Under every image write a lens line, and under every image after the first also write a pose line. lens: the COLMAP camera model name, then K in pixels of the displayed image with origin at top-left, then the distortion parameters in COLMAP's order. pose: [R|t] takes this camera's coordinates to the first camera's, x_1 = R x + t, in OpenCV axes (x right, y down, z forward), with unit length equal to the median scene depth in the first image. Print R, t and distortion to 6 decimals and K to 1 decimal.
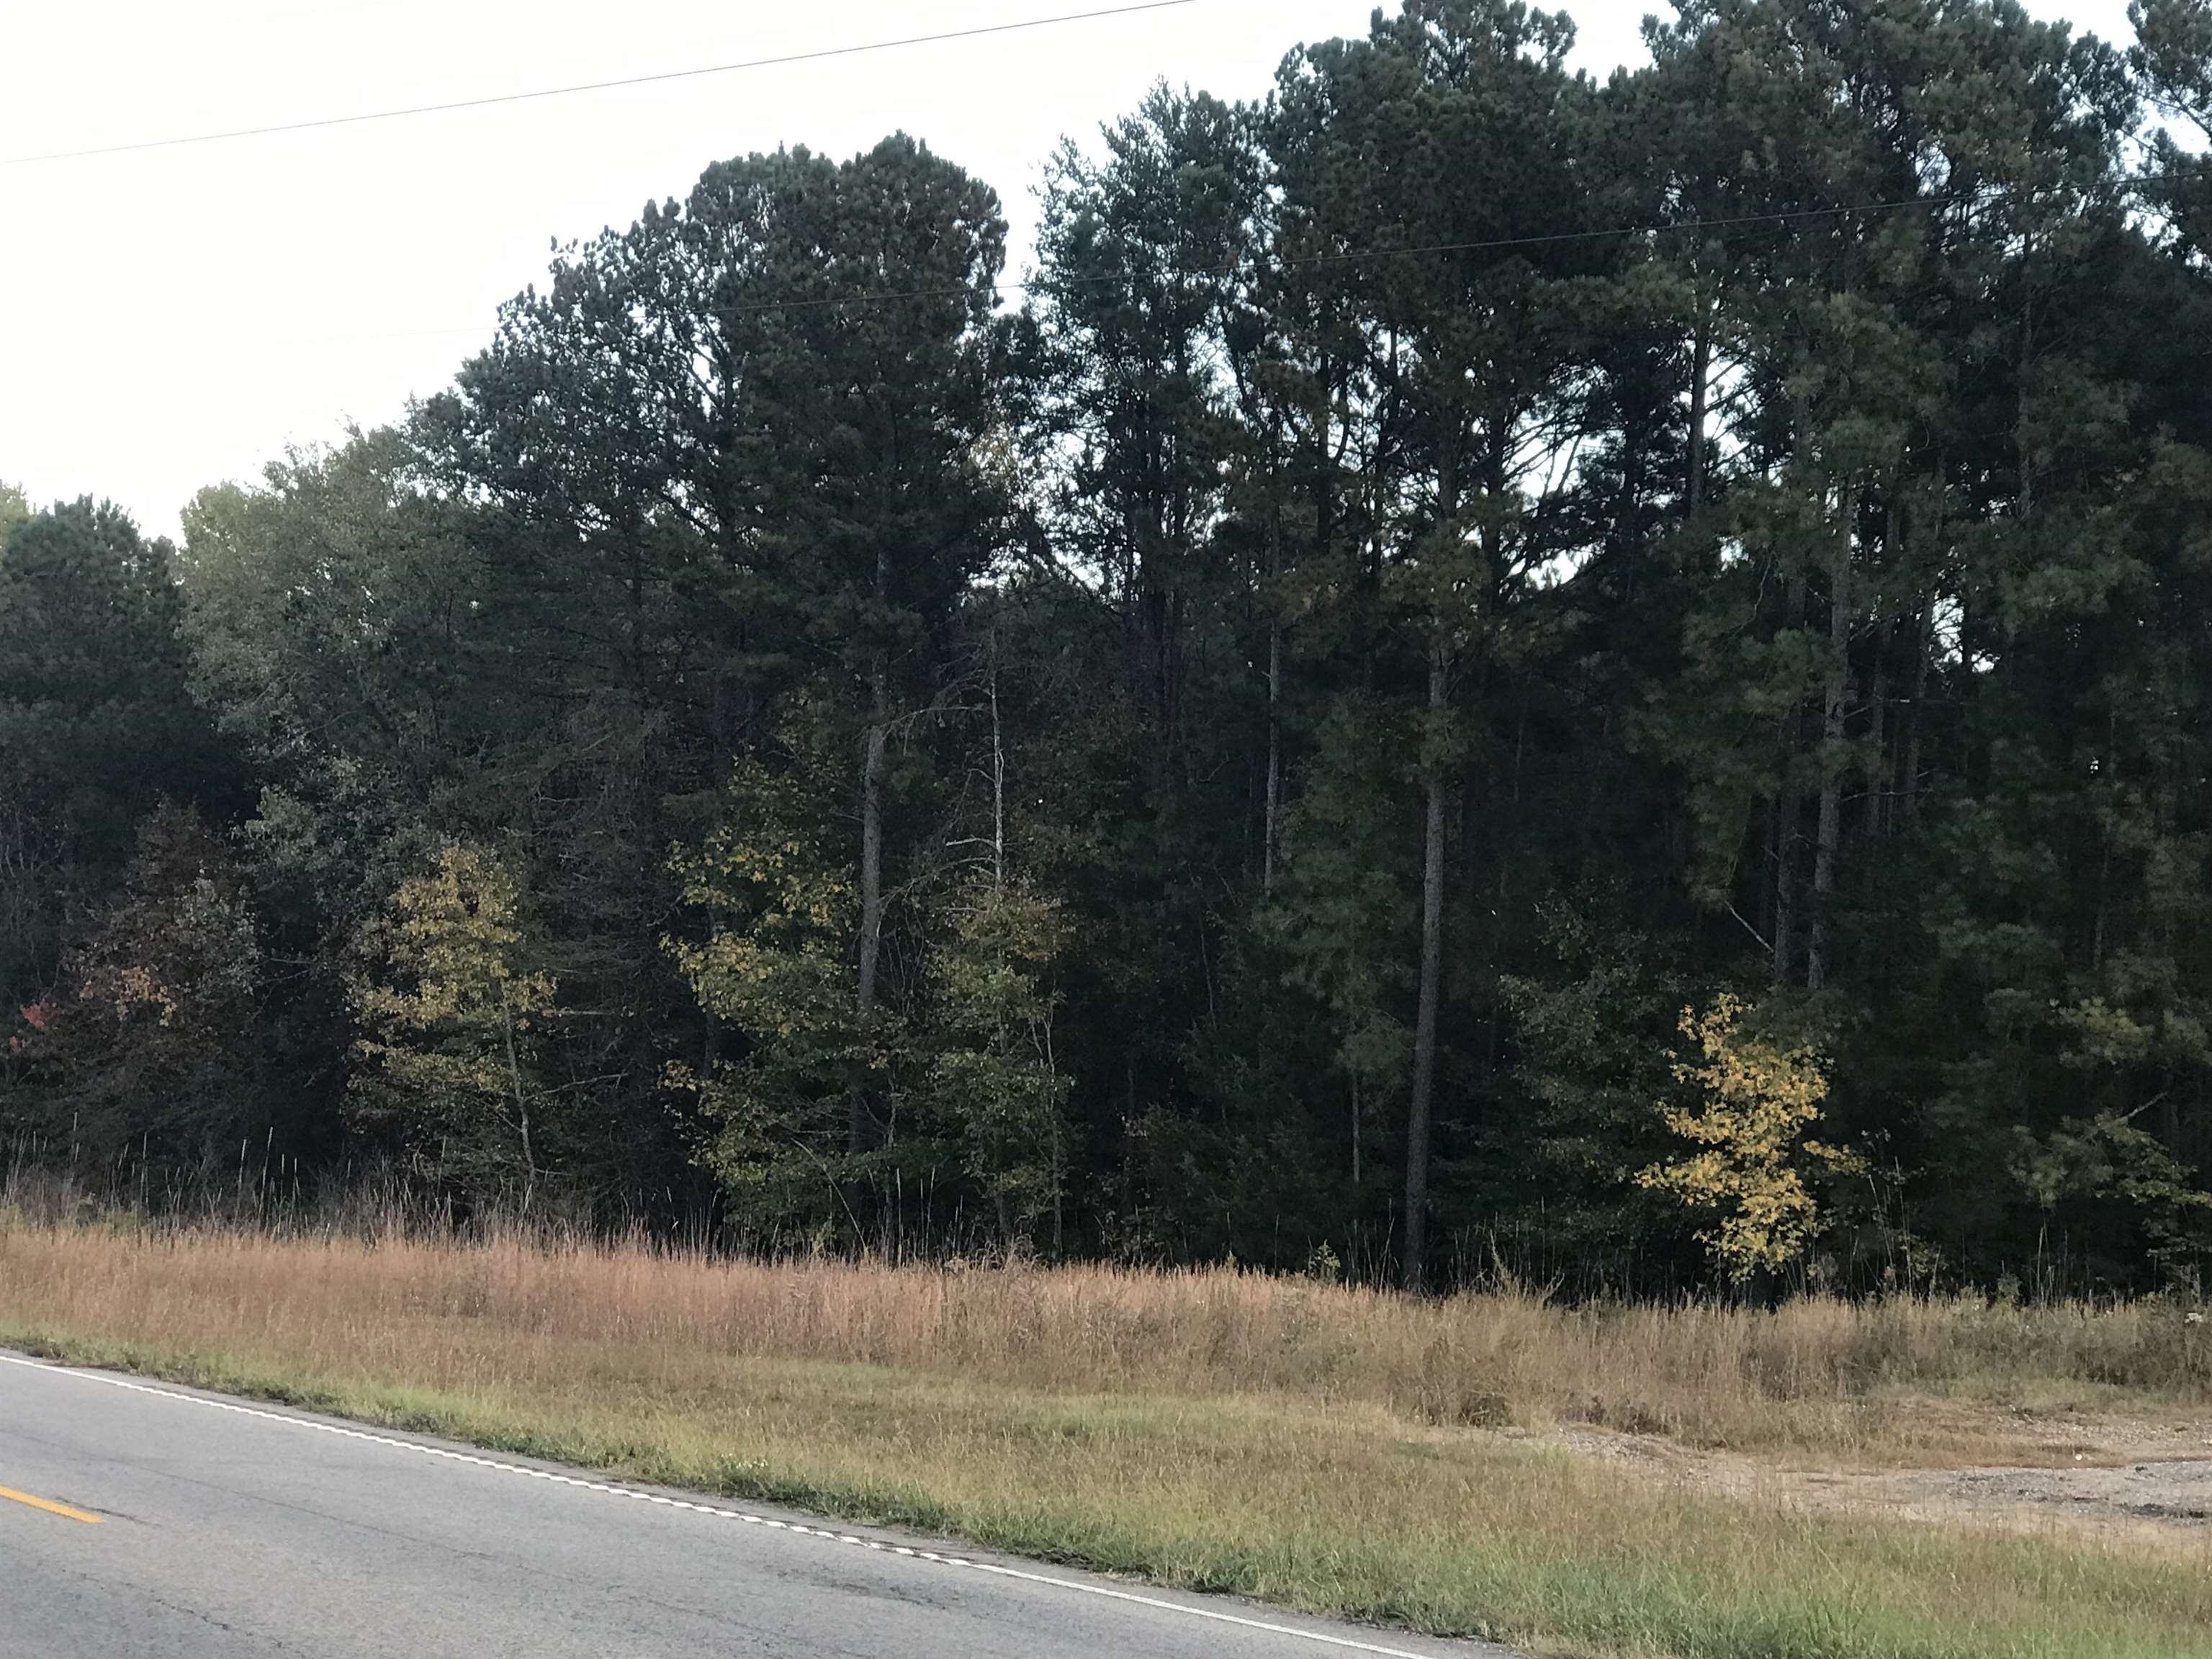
lens RADIAL K [[4759.9, 0, 1102.3], [0, 4759.9, 825.8], [0, 0, 1]] dist [0.005020, 0.000000]
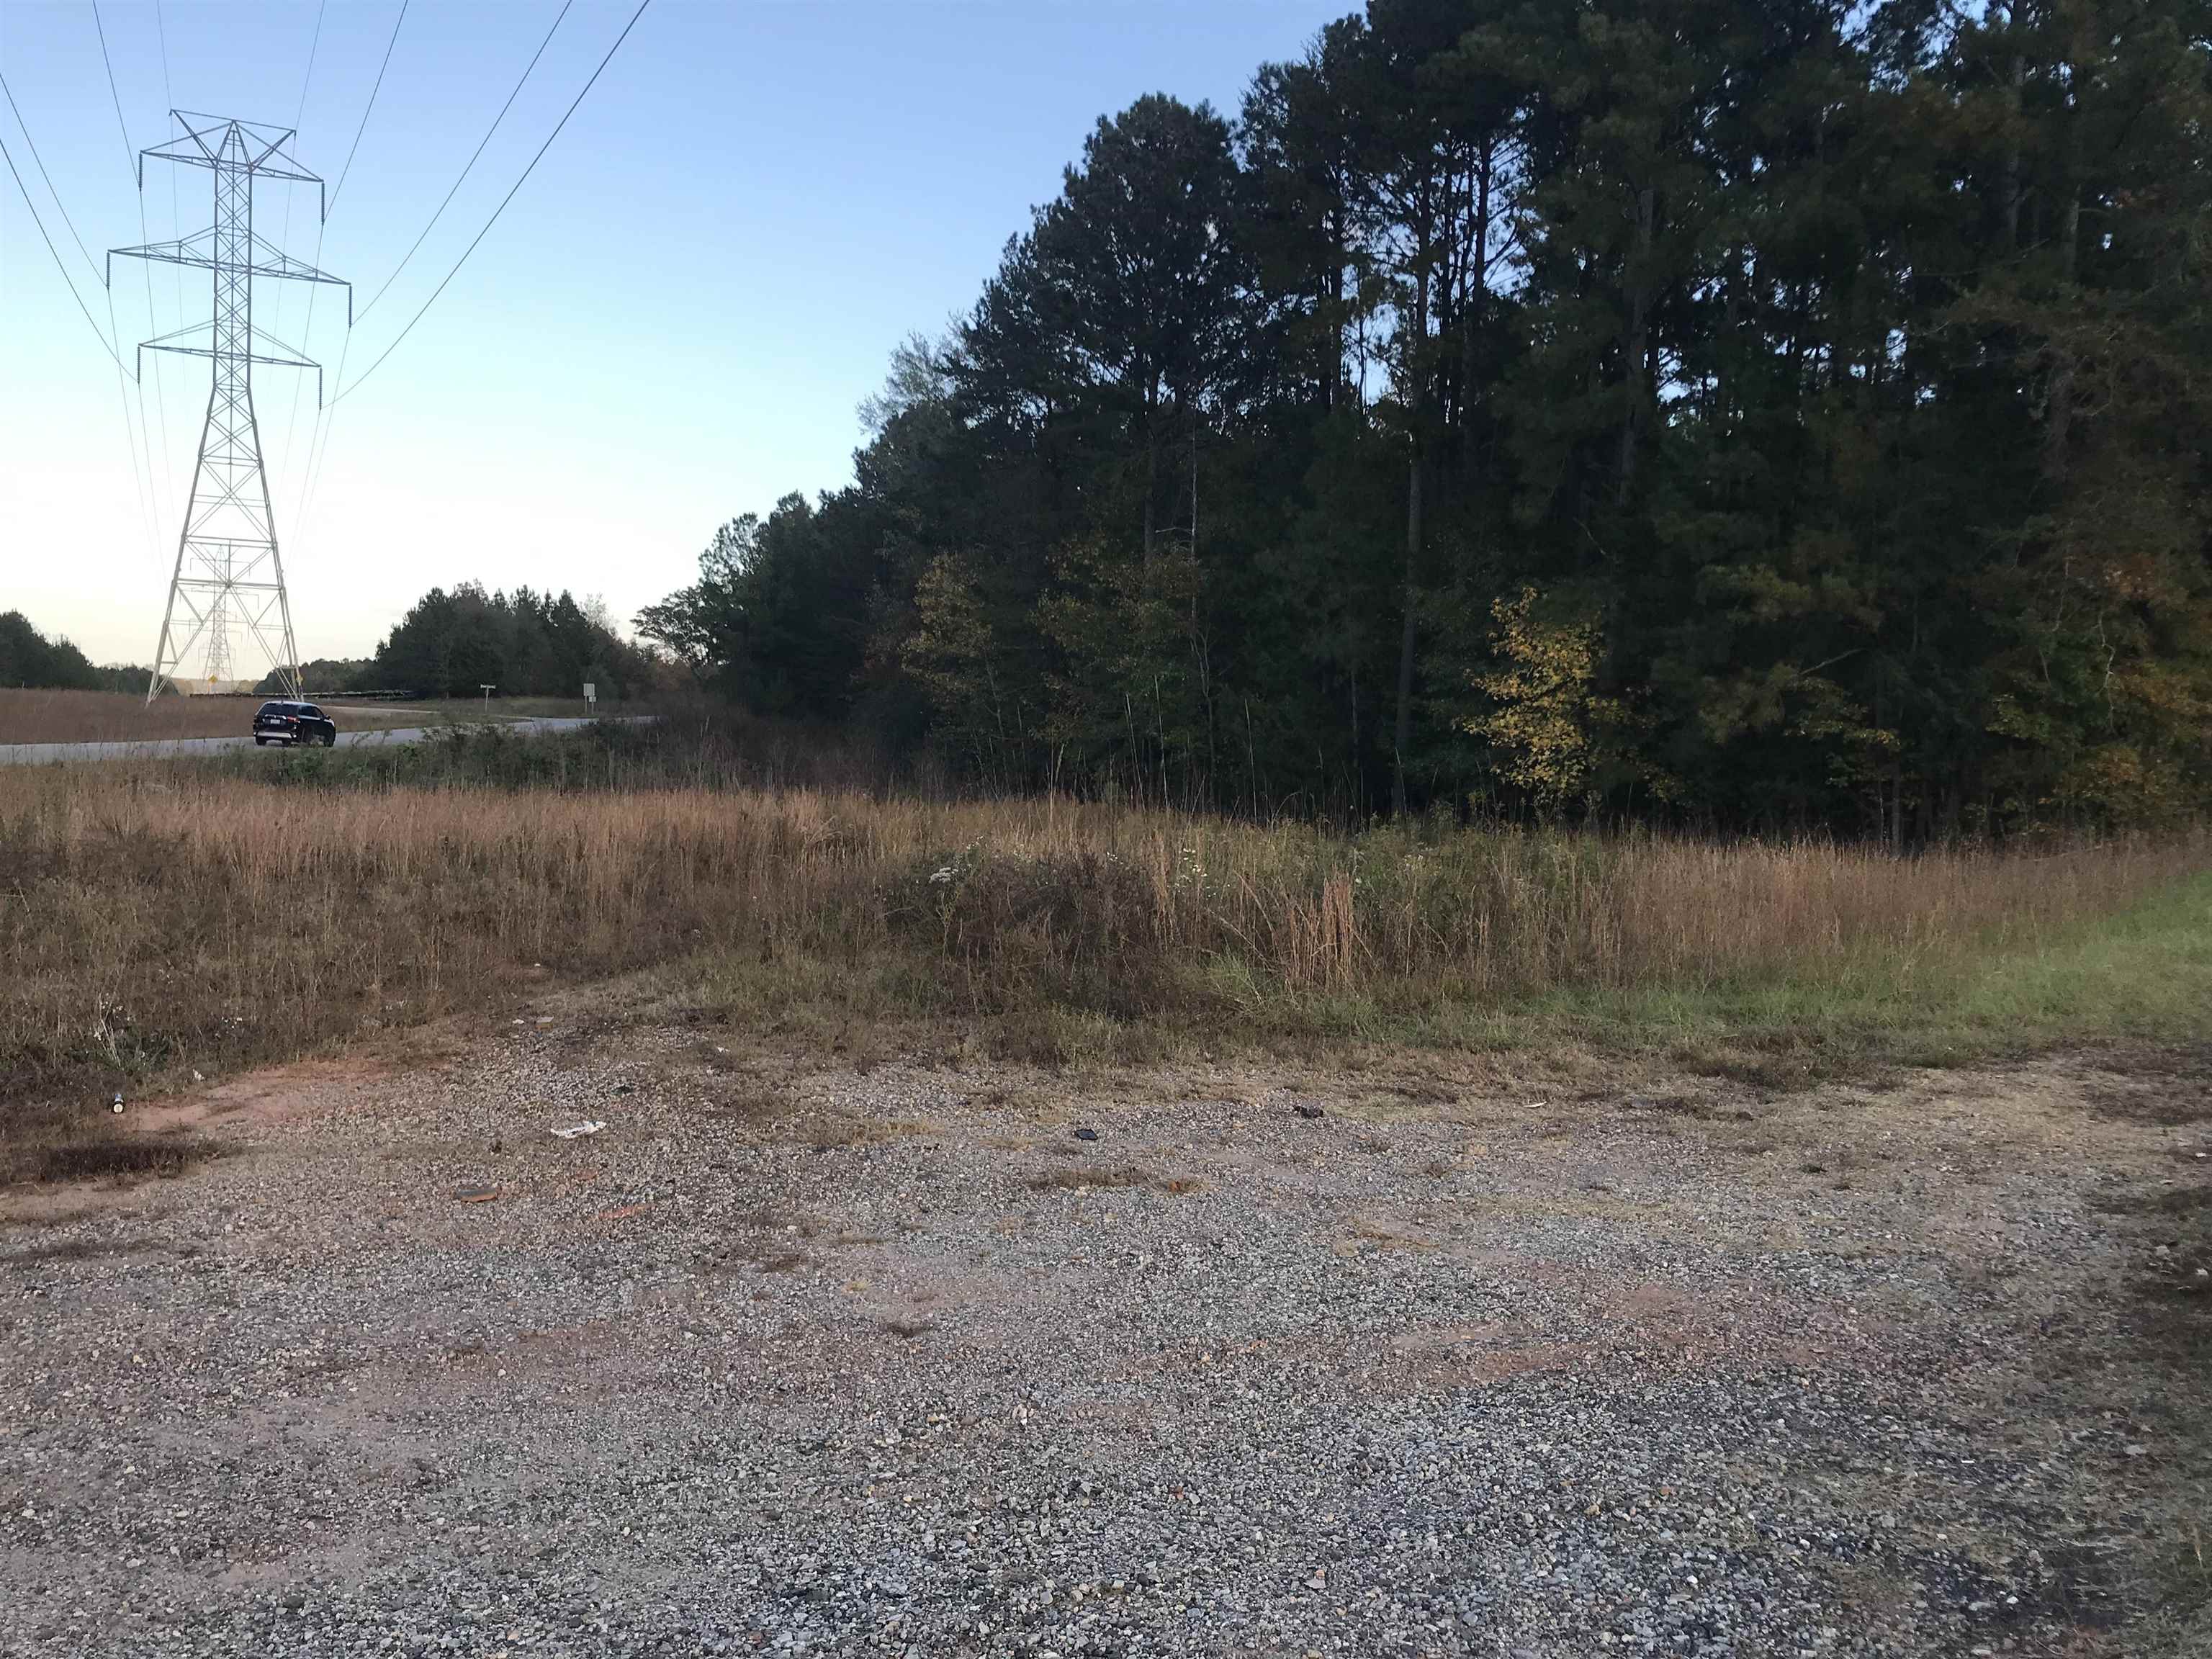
lens RADIAL K [[1807.9, 0, 1113.8], [0, 1807.9, 824.7], [0, 0, 1]] dist [0.050670, -0.048050]
pose [[0.936036, 0.006330, -0.351848, 0.204000], [0.033329, 0.993749, 0.106543, 0.043833], [0.350323, -0.111455, 0.929974, 0.483900]]
